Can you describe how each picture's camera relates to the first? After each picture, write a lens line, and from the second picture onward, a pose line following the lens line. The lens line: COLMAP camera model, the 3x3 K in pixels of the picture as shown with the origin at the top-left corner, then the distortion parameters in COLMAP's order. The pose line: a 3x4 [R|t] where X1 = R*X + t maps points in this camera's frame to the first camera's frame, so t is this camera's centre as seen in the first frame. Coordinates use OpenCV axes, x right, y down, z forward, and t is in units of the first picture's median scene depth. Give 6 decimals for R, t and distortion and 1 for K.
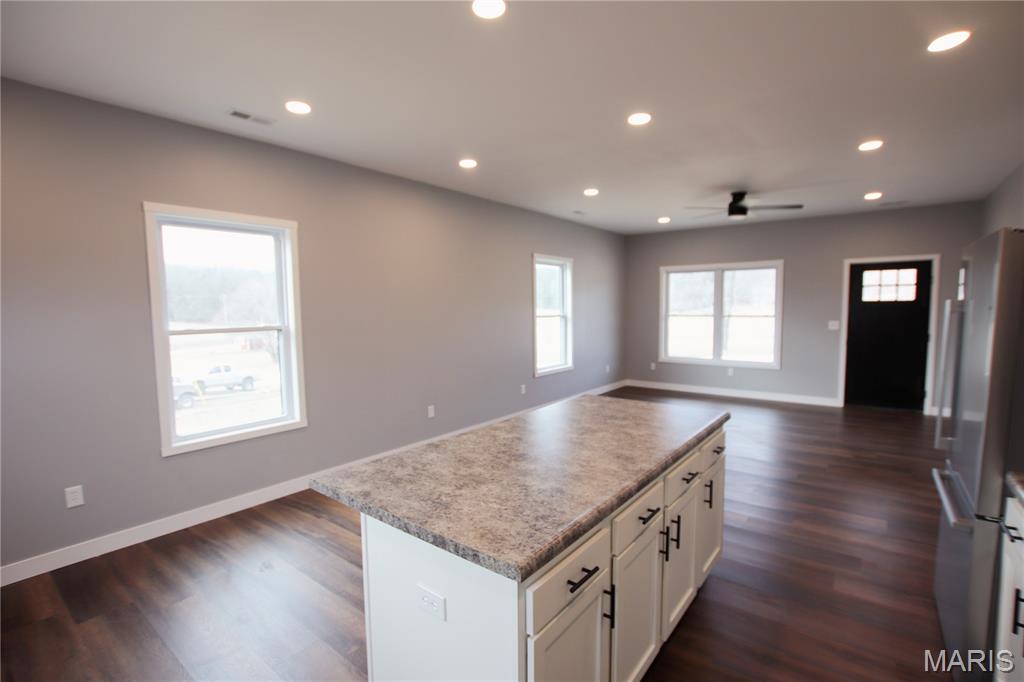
lens RADIAL K [[469.9, 0, 512.0], [0, 469.9, 341.0], [0, 0, 1]] dist [-0.034331, -0.000068]
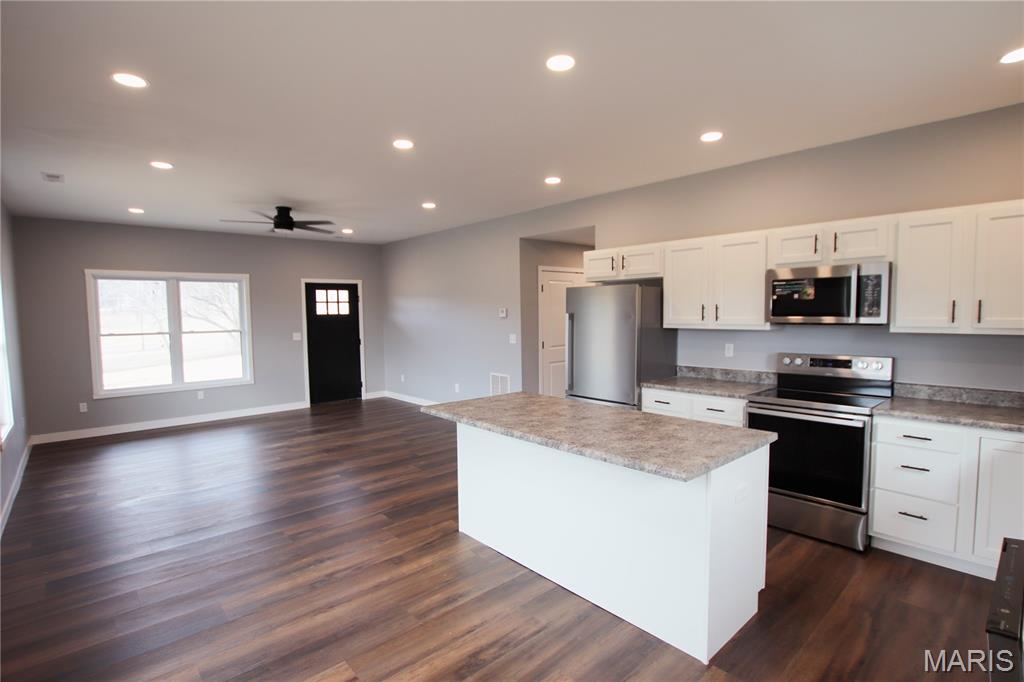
lens RADIAL K [[493.6, 0, 512.0], [0, 493.6, 341.0], [0, 0, 1]] dist [-0.022500, 0.000075]
pose [[0.177744, -0.051478, 0.982729, -0.383513], [0.085907, 0.995630, 0.036616, -0.022255], [-0.980320, 0.077915, 0.181389, 0.275013]]
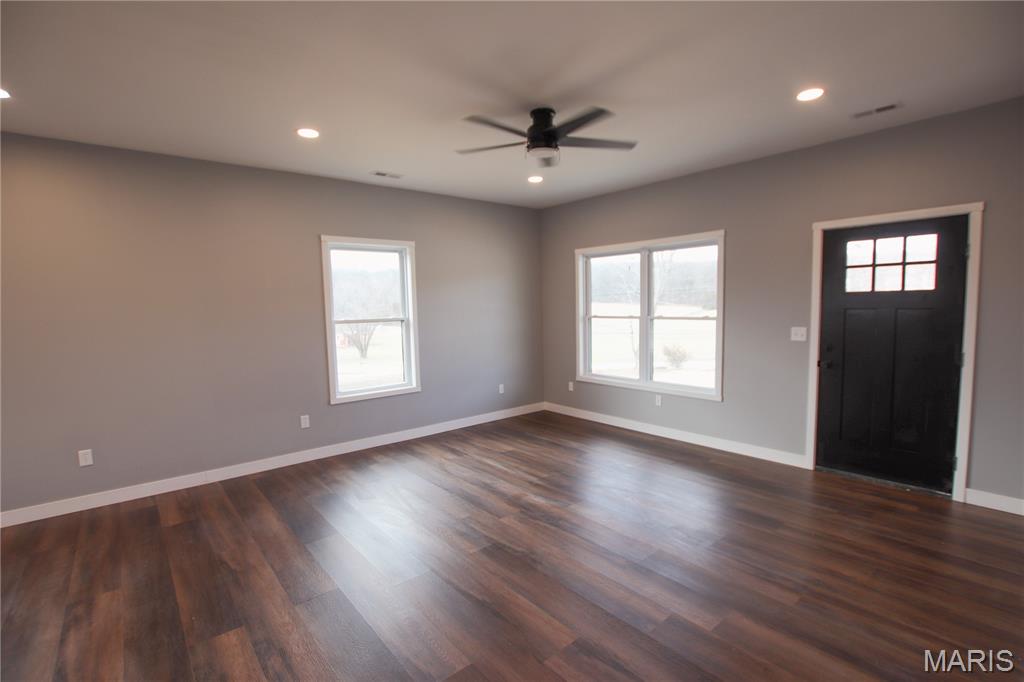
lens RADIAL K [[469.9, 0, 512.0], [0, 469.9, 341.0], [0, 0, 1]] dist [-0.034331, -0.000068]
pose [[0.977971, 0.005797, -0.208662, 0.460383], [-0.004006, 0.999951, 0.009008, -0.029093], [0.208704, -0.007973, 0.977946, 0.334618]]
